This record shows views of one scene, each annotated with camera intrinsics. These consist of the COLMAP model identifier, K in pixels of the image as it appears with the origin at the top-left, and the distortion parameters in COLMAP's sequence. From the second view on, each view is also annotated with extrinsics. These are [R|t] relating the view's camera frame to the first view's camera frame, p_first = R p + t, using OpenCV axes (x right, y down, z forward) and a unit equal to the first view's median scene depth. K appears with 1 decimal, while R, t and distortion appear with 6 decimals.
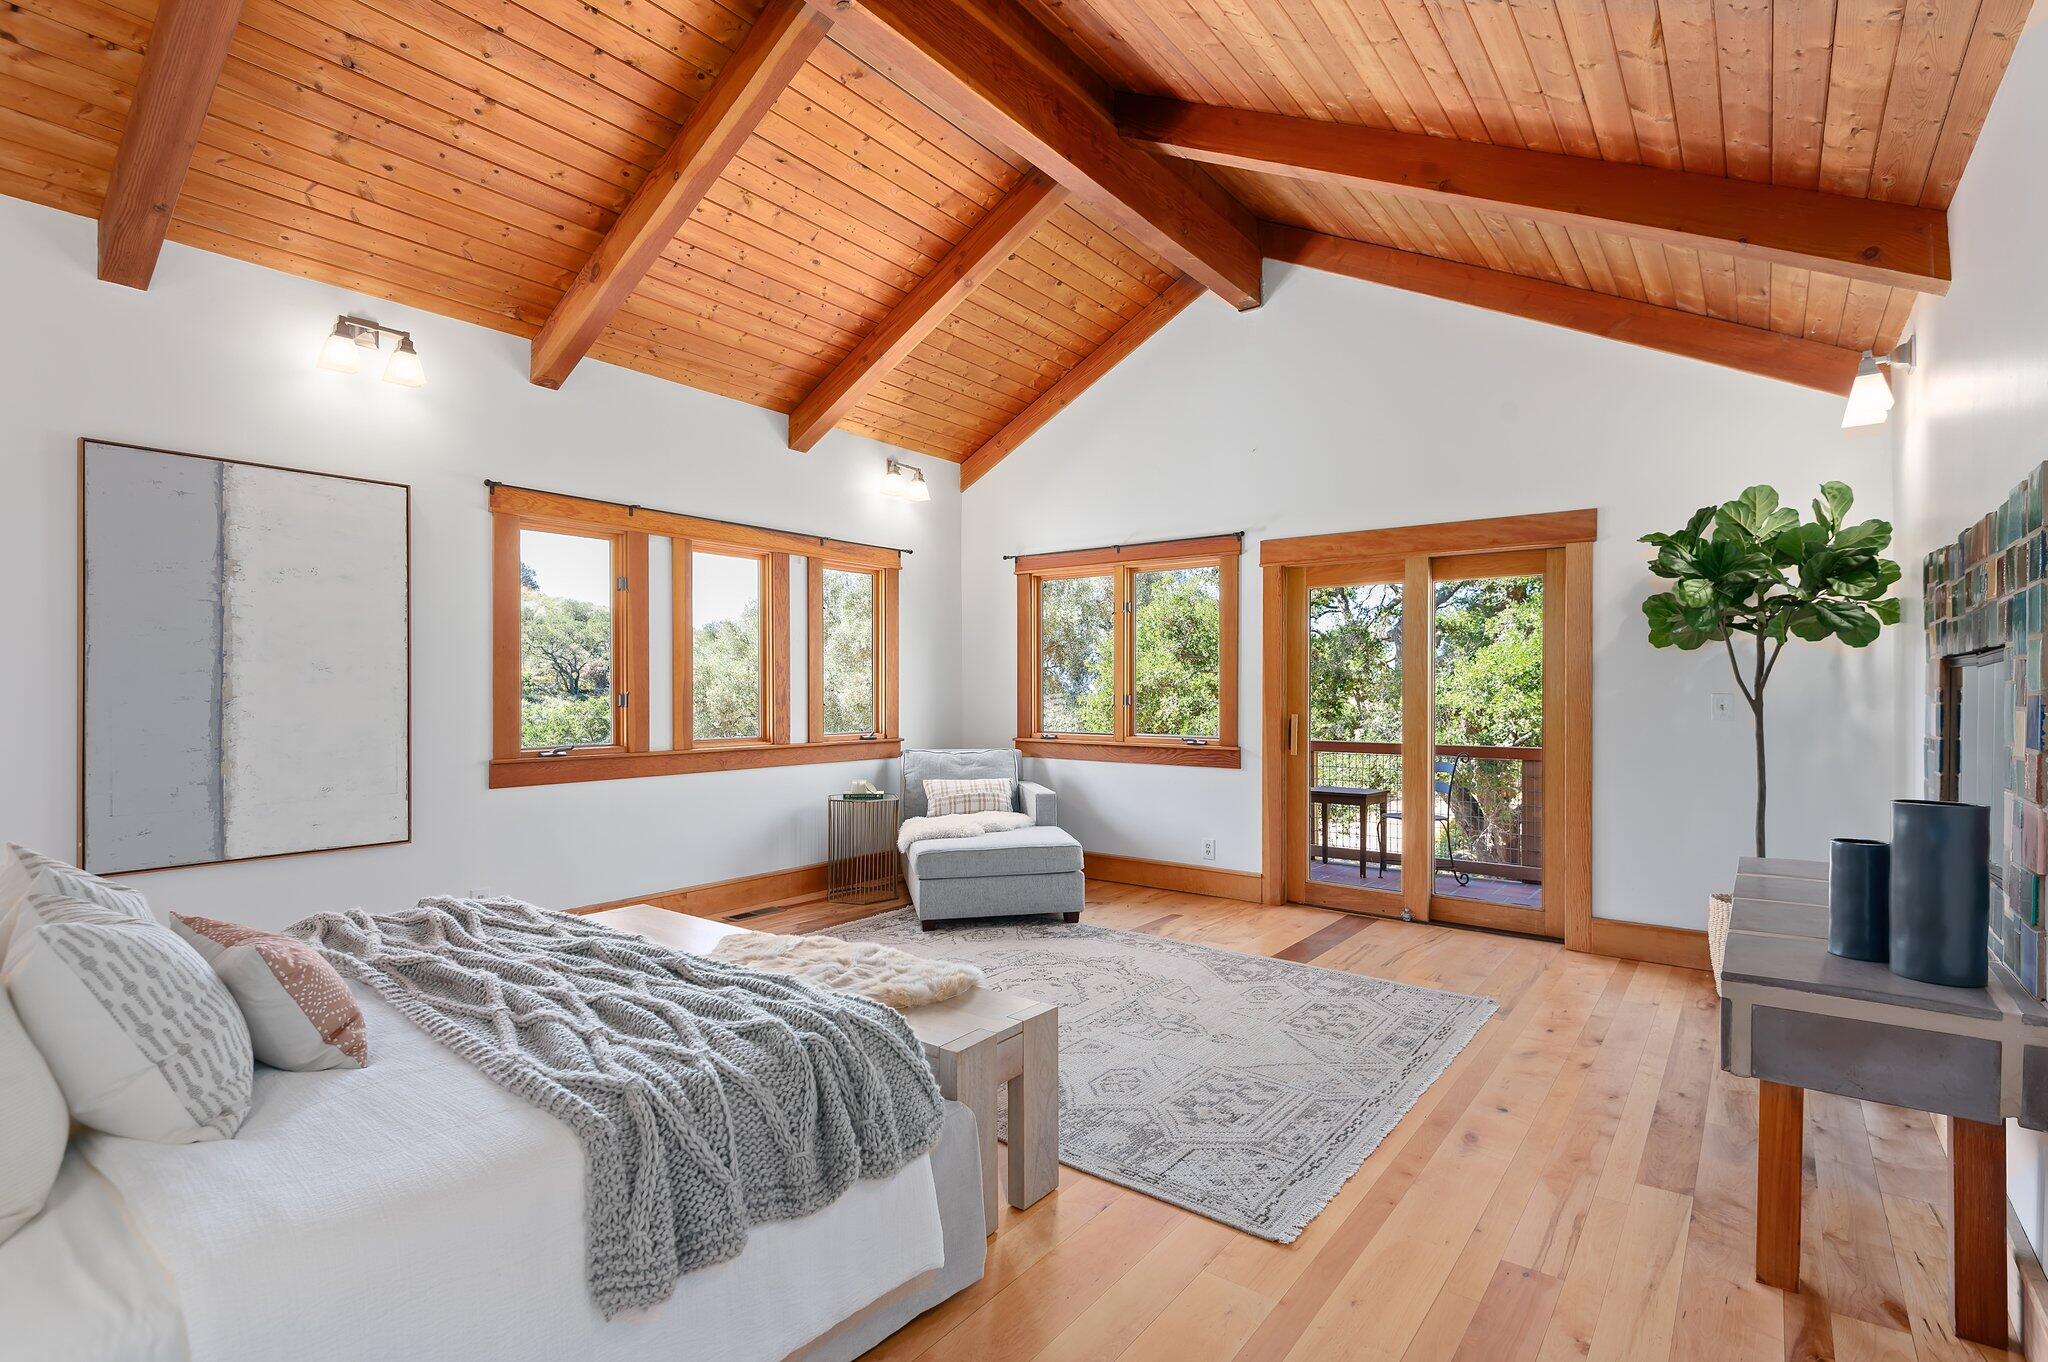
lens RADIAL K [[972.8, 0, 1028.0], [0, 972.8, 691.7], [0, 0, 1]] dist [0.010582, 0.000629]
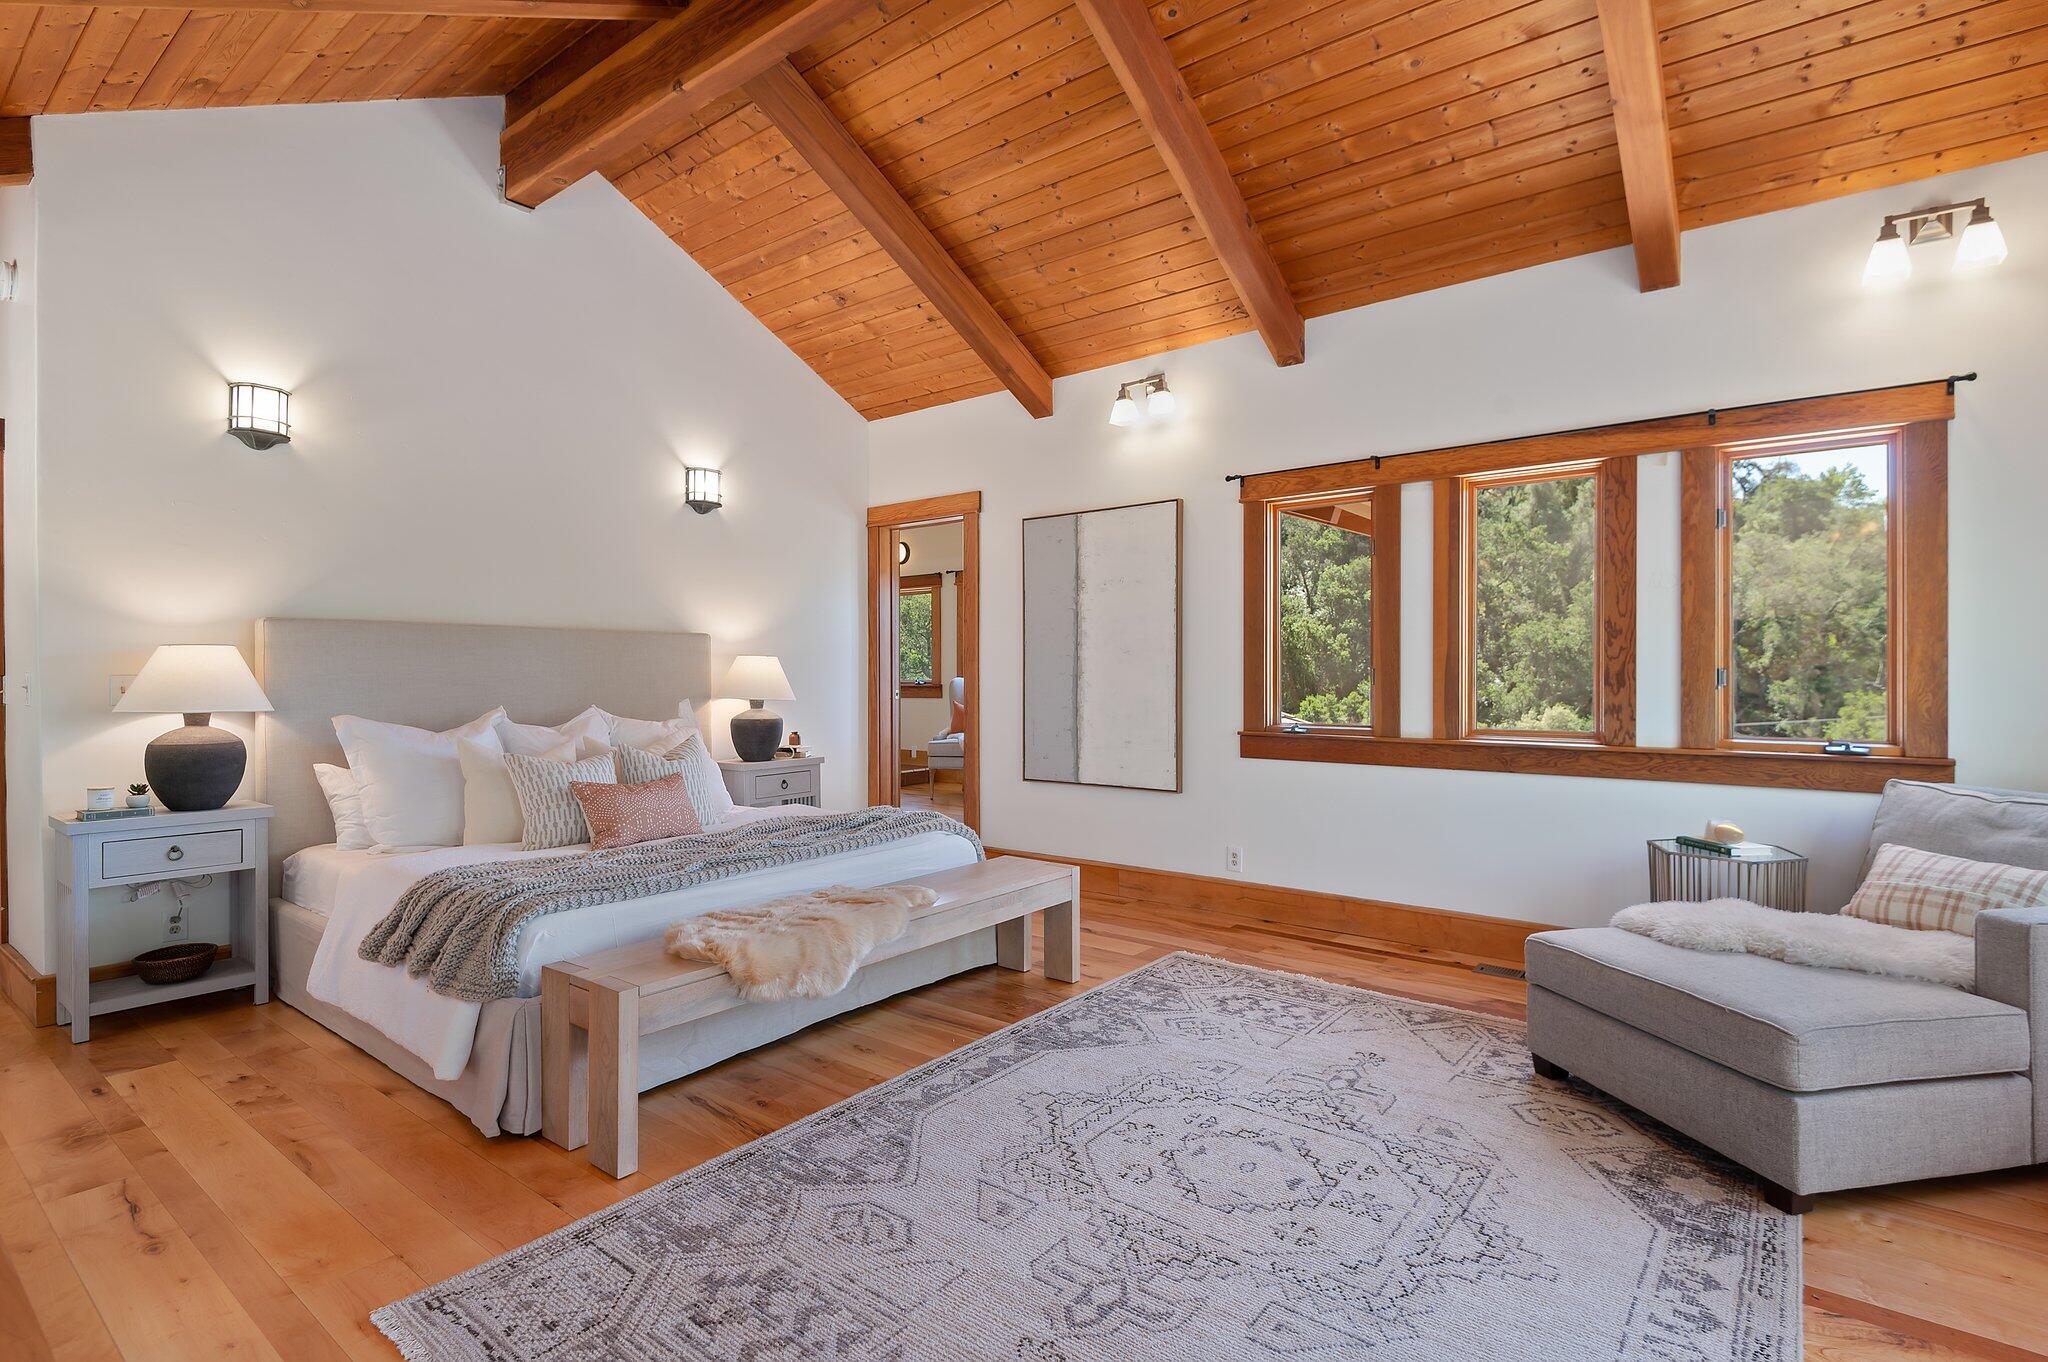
lens RADIAL K [[972.8, 0, 1019.4], [0, 972.8, 683.7], [0, 0, 1]] dist [0.010582, 0.000629]
pose [[-0.001665, 0.019404, -0.999810, 0.538730], [0.009119, 0.999770, 0.019389, -0.006475], [0.999957, -0.009085, -0.001842, 0.753719]]
